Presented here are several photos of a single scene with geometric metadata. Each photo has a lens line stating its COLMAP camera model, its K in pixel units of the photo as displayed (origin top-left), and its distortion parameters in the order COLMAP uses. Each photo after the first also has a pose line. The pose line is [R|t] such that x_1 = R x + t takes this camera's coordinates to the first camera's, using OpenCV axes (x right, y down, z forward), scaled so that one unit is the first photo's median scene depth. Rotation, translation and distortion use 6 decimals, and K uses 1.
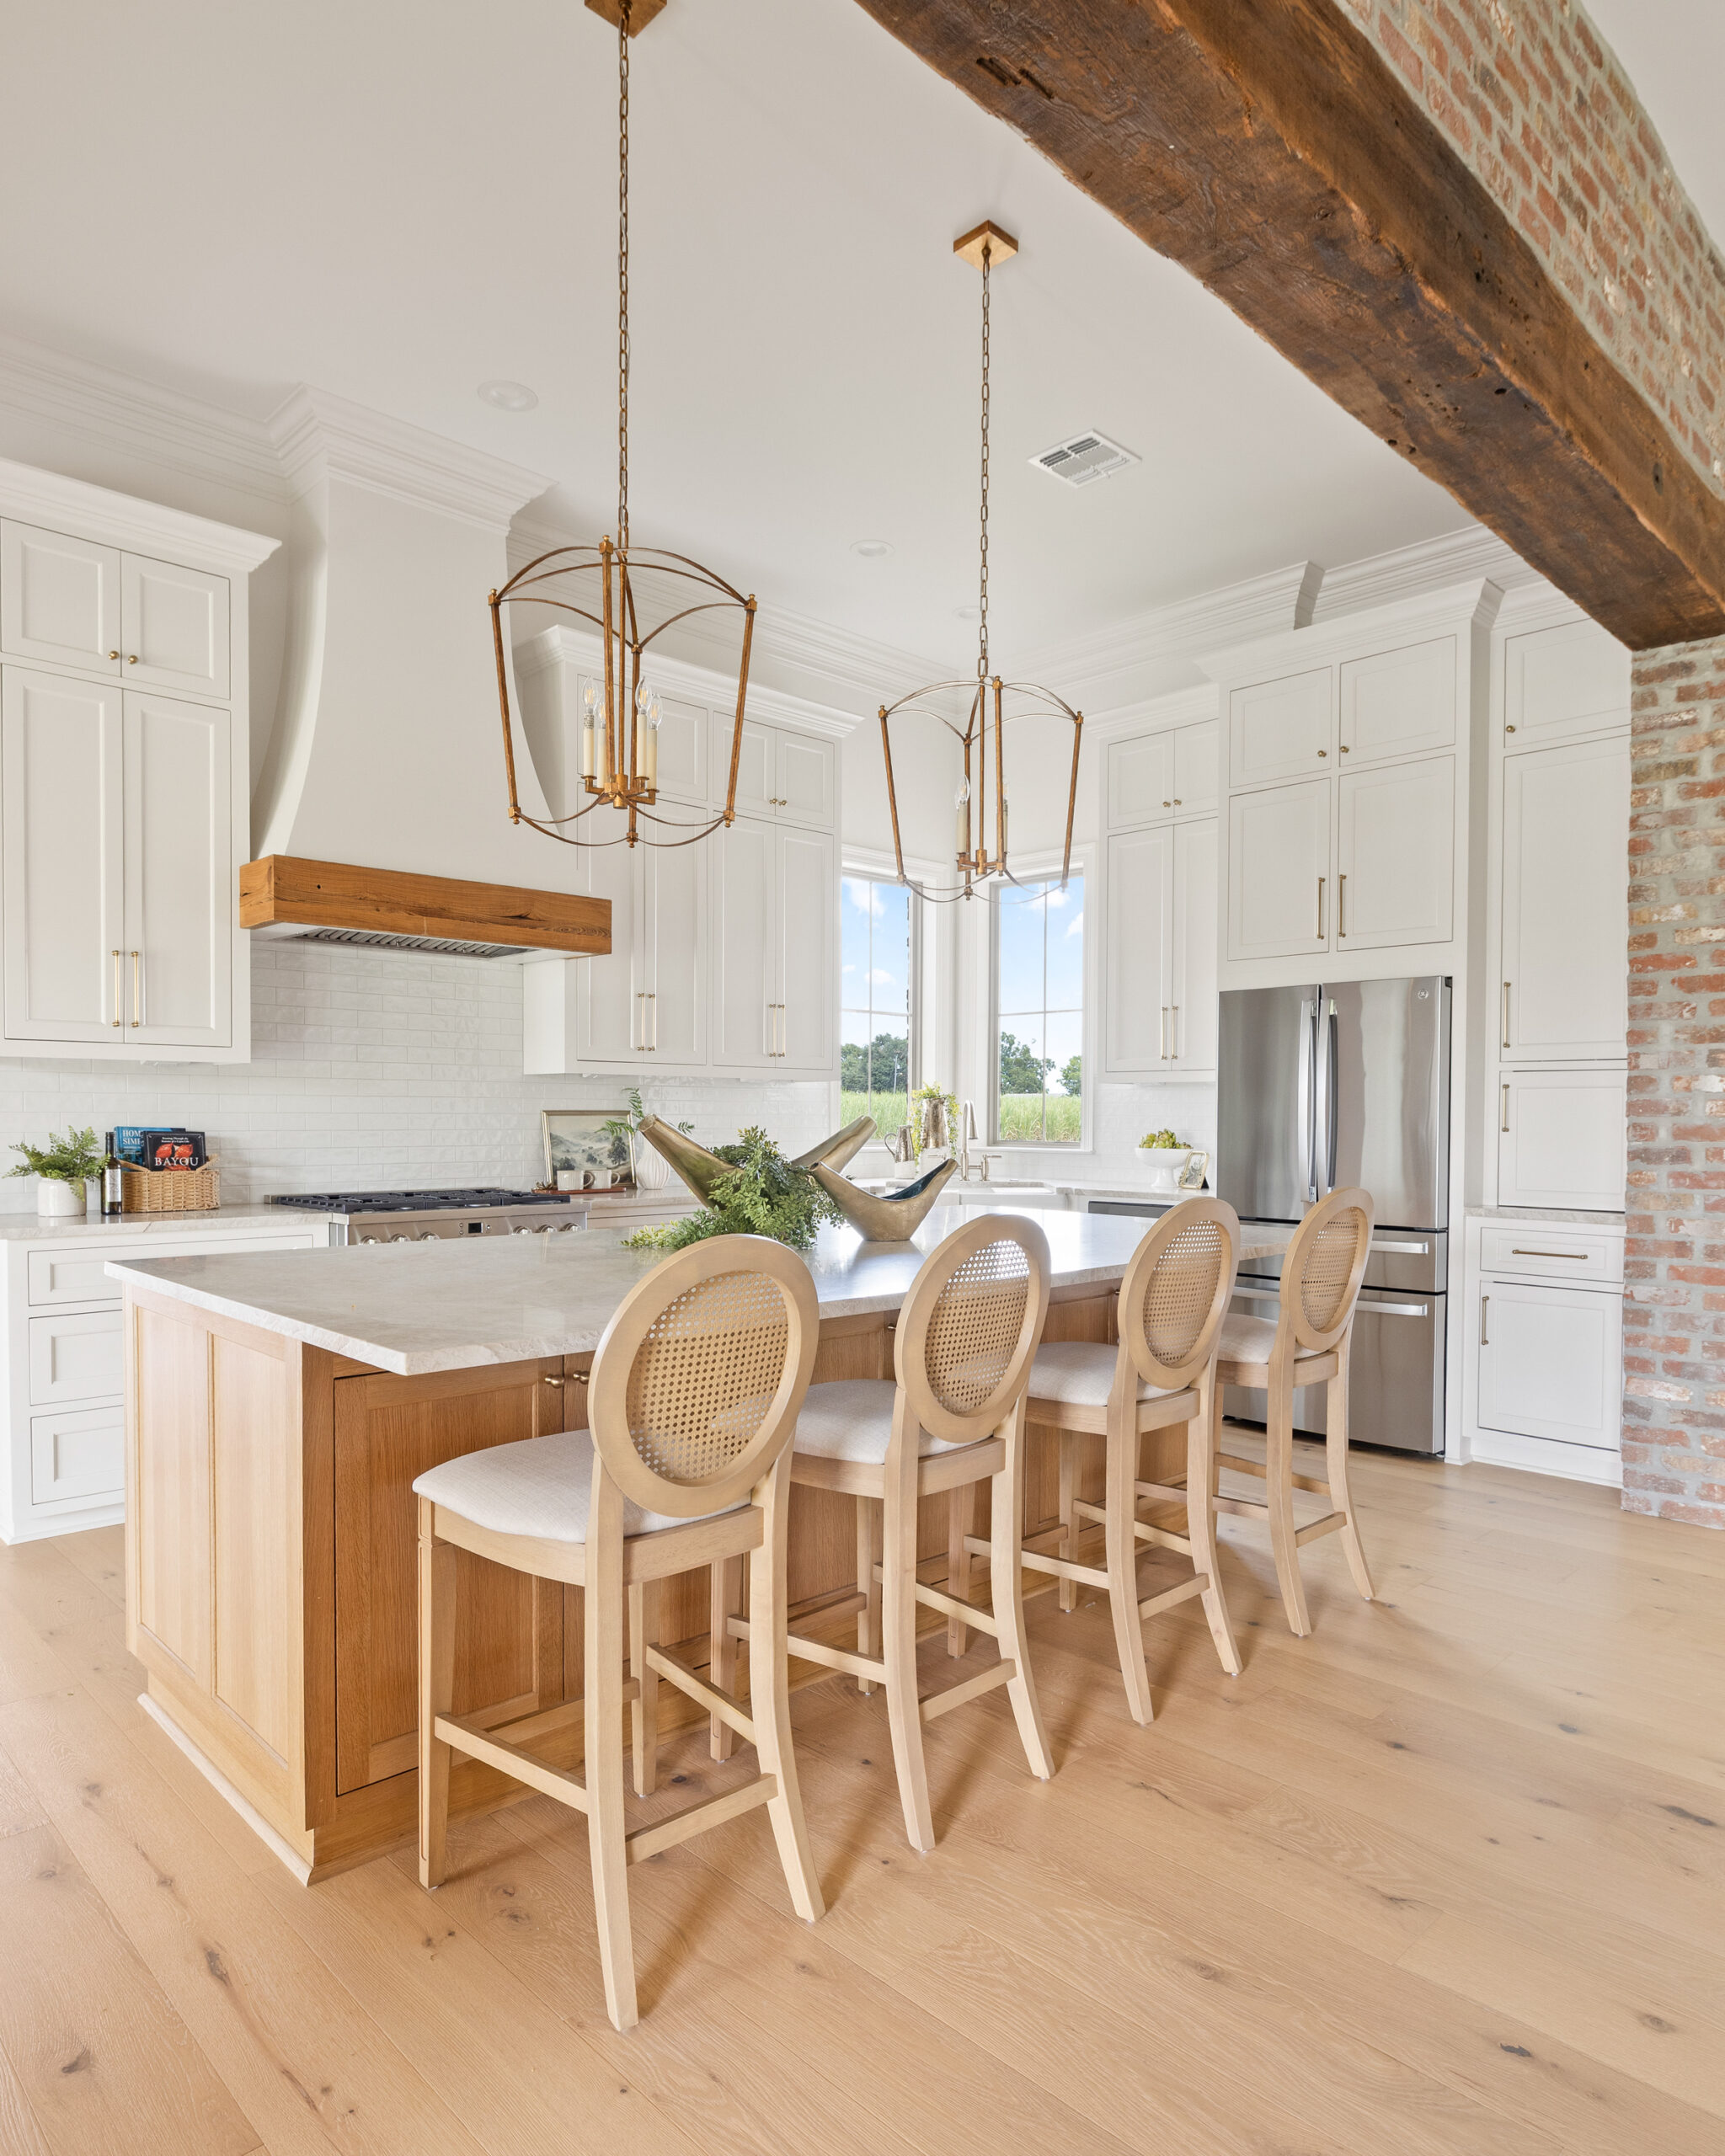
lens RADIAL K [[1324.5, 0, 859.7], [0, 1324.5, 1141.4], [0, 0, 1]] dist [-0.009760, 0.004419]
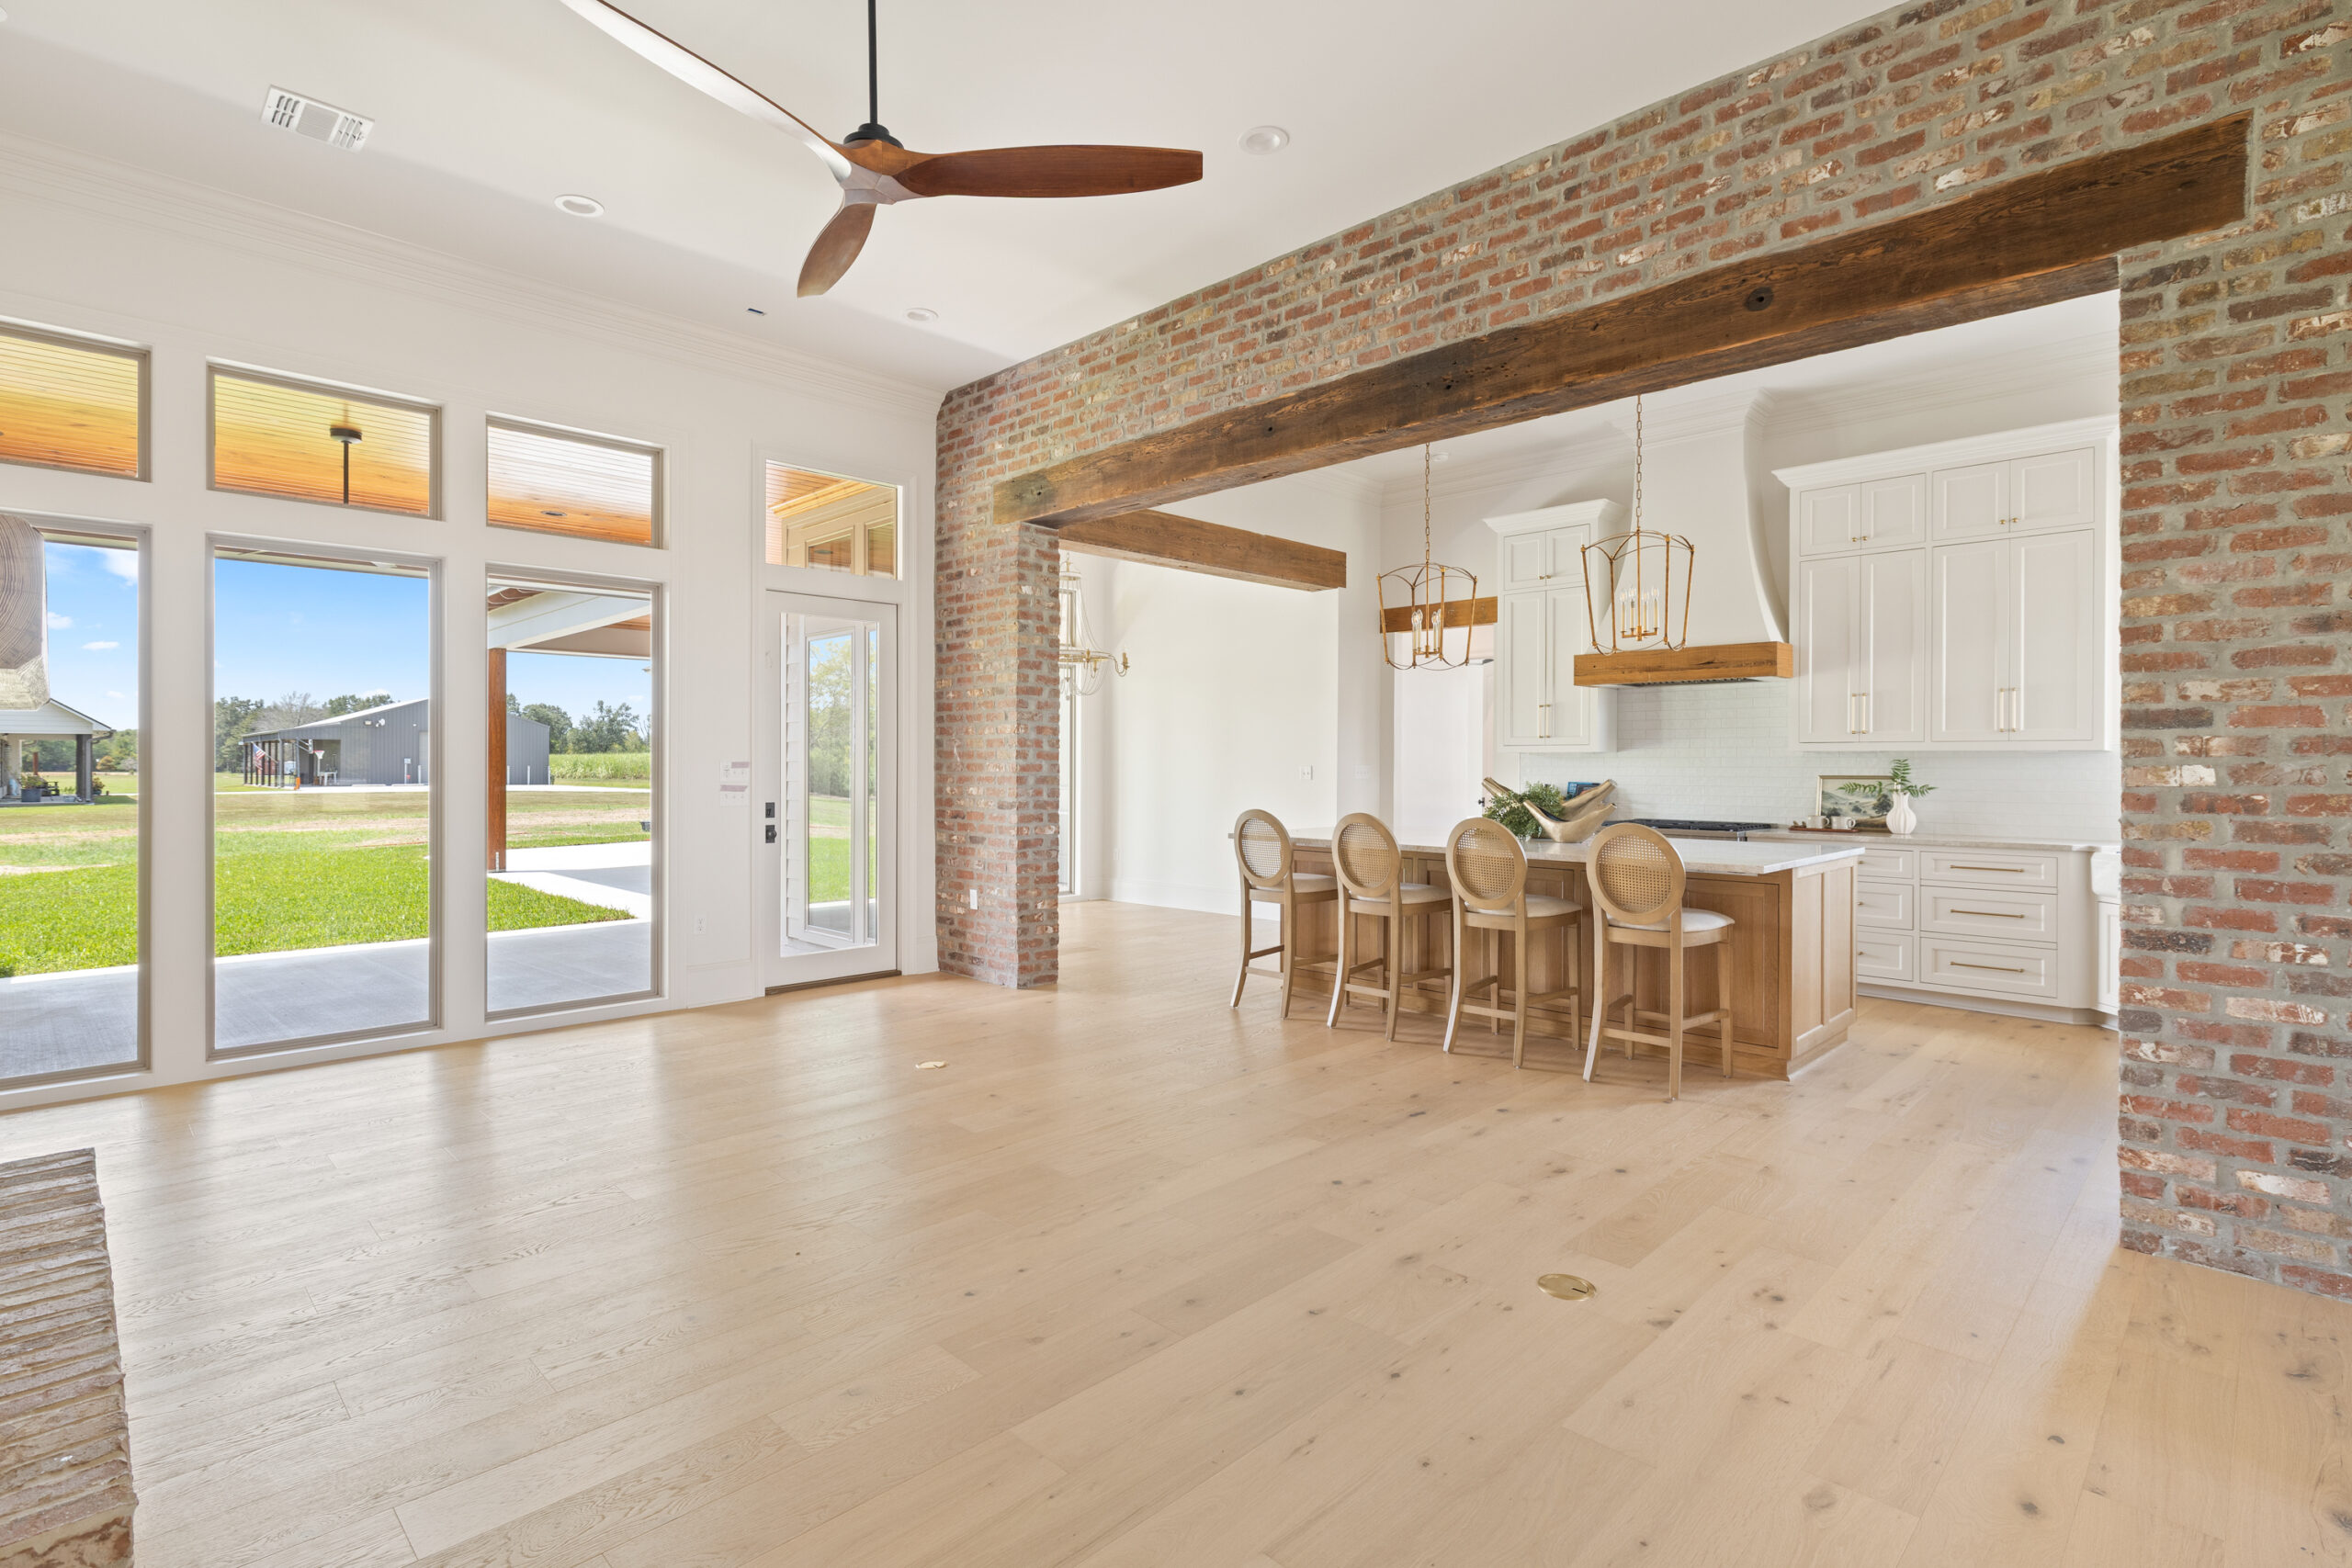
lens RADIAL K [[1114.4, 0, 1166.4], [0, 1114.4, 764.1], [0, 0, 1]] dist [-0.004657, 0.002305]
pose [[0.012630, -0.007187, -0.999894, 1.357401], [-0.025118, 0.999656, -0.007502, -0.011075], [0.999605, 0.025210, 0.012446, 0.322028]]
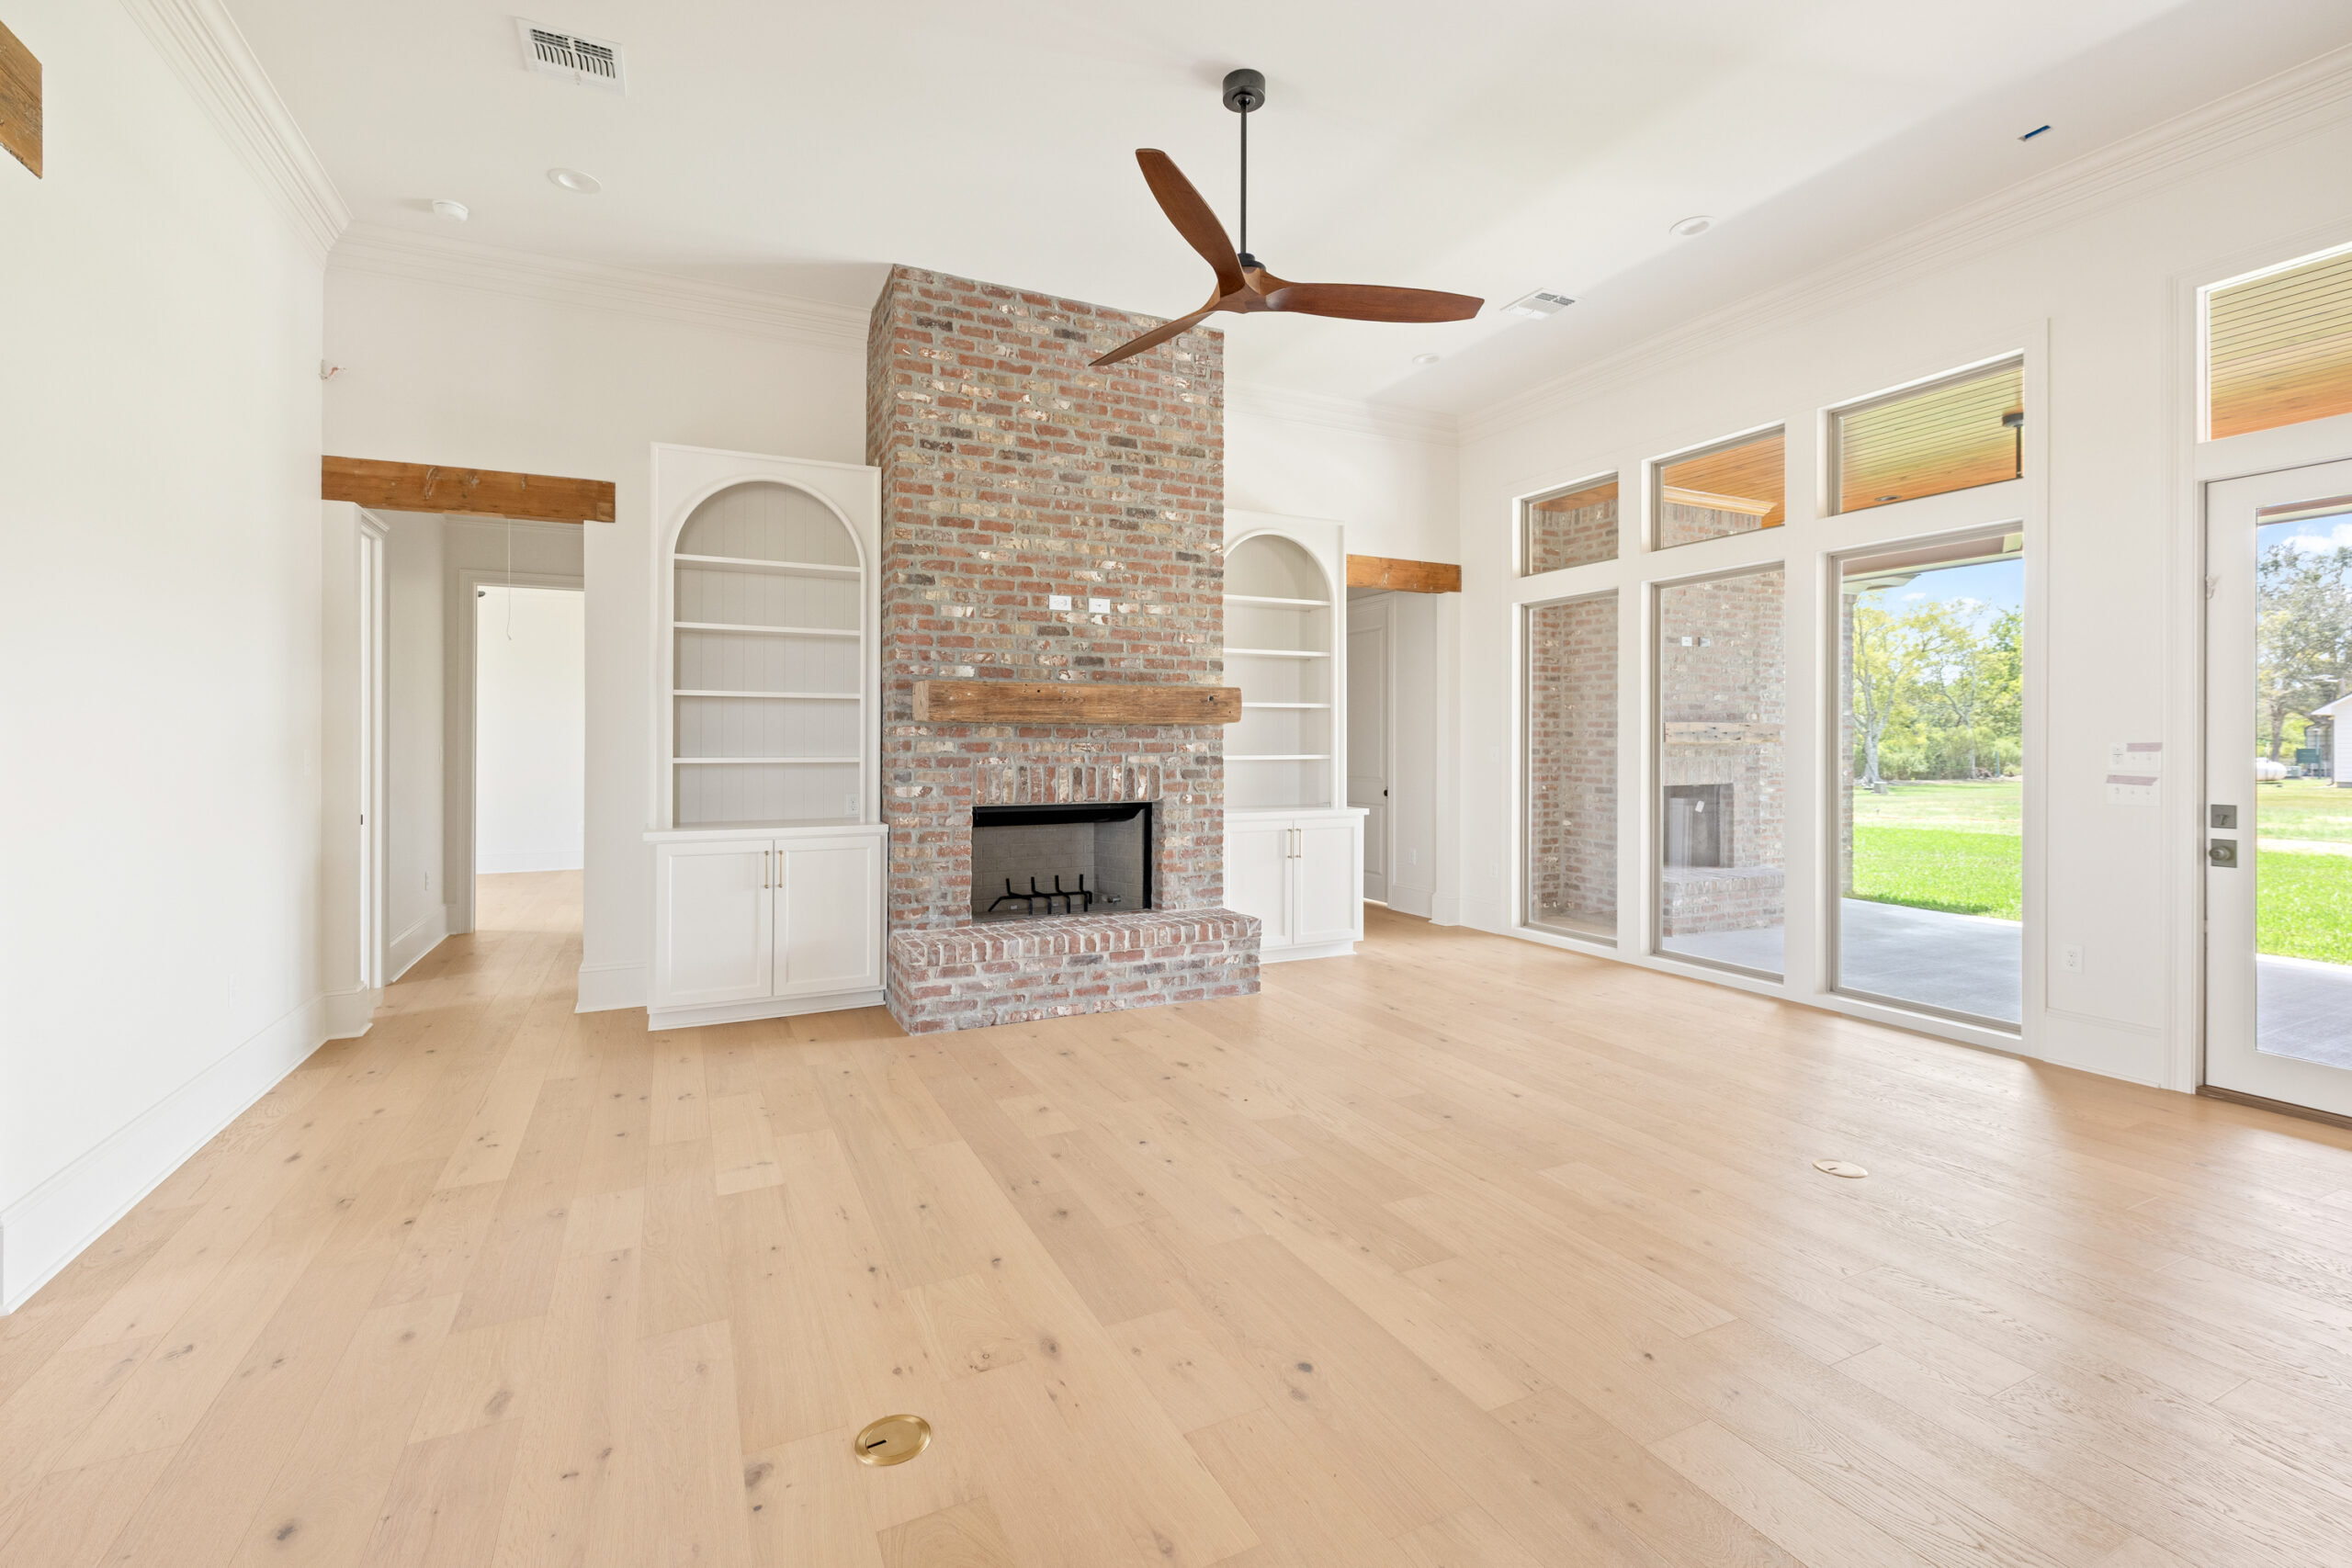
lens RADIAL K [[1015.9, 0, 1165.1], [0, 1015.9, 739.8], [0, 0, 1]] dist [0.003728, 0.003046]
pose [[-0.946924, -0.006504, 0.321392, 0.424383], [0.000662, 0.999754, 0.022183, -0.035380], [-0.321457, 0.021218, -0.946687, 0.970557]]
